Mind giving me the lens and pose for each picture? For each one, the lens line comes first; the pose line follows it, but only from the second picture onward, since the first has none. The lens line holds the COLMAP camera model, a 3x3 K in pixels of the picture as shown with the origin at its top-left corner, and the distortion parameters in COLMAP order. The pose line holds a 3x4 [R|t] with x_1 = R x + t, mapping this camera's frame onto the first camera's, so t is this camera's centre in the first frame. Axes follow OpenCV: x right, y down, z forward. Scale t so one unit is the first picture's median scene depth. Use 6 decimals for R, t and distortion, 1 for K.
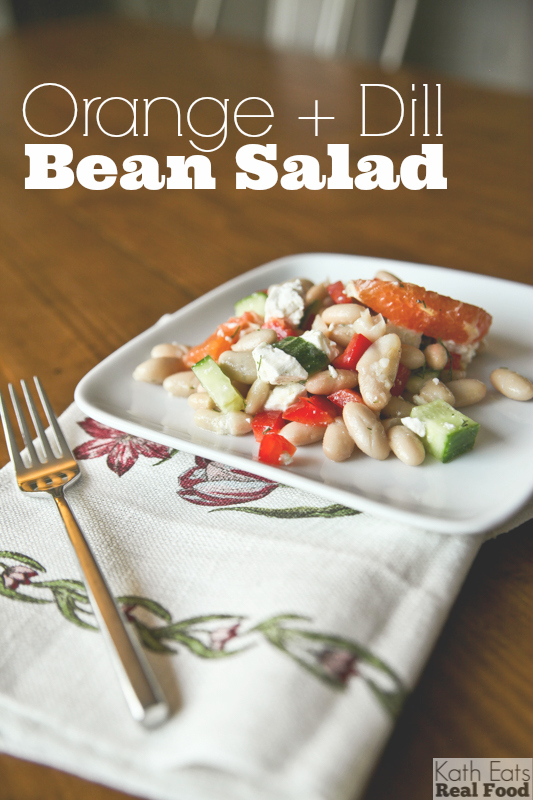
lens RADIAL K [[1146.6, 0, 266.1], [0, 1146.6, 399.3], [0, 0, 1]] dist [-0.038164, 0.000000]
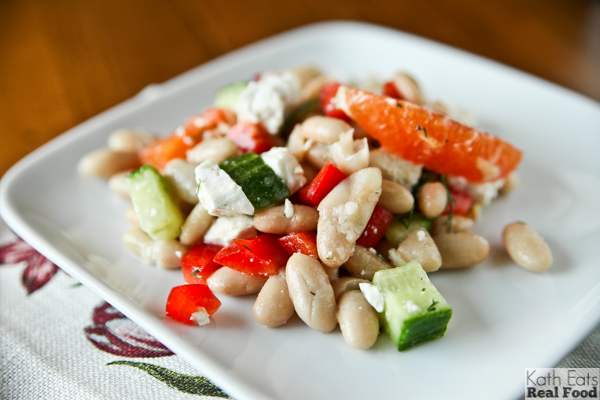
lens RADIAL K [[1079.3, 0, 300.2], [0, 1079.3, 200.5], [0, 0, 1]] dist [0.028280, 0.000000]
pose [[0.977799, 0.135915, -0.159489, 0.184358], [-0.113483, 0.983309, 0.142217, -0.136831], [0.176157, -0.120961, 0.976902, 0.267101]]
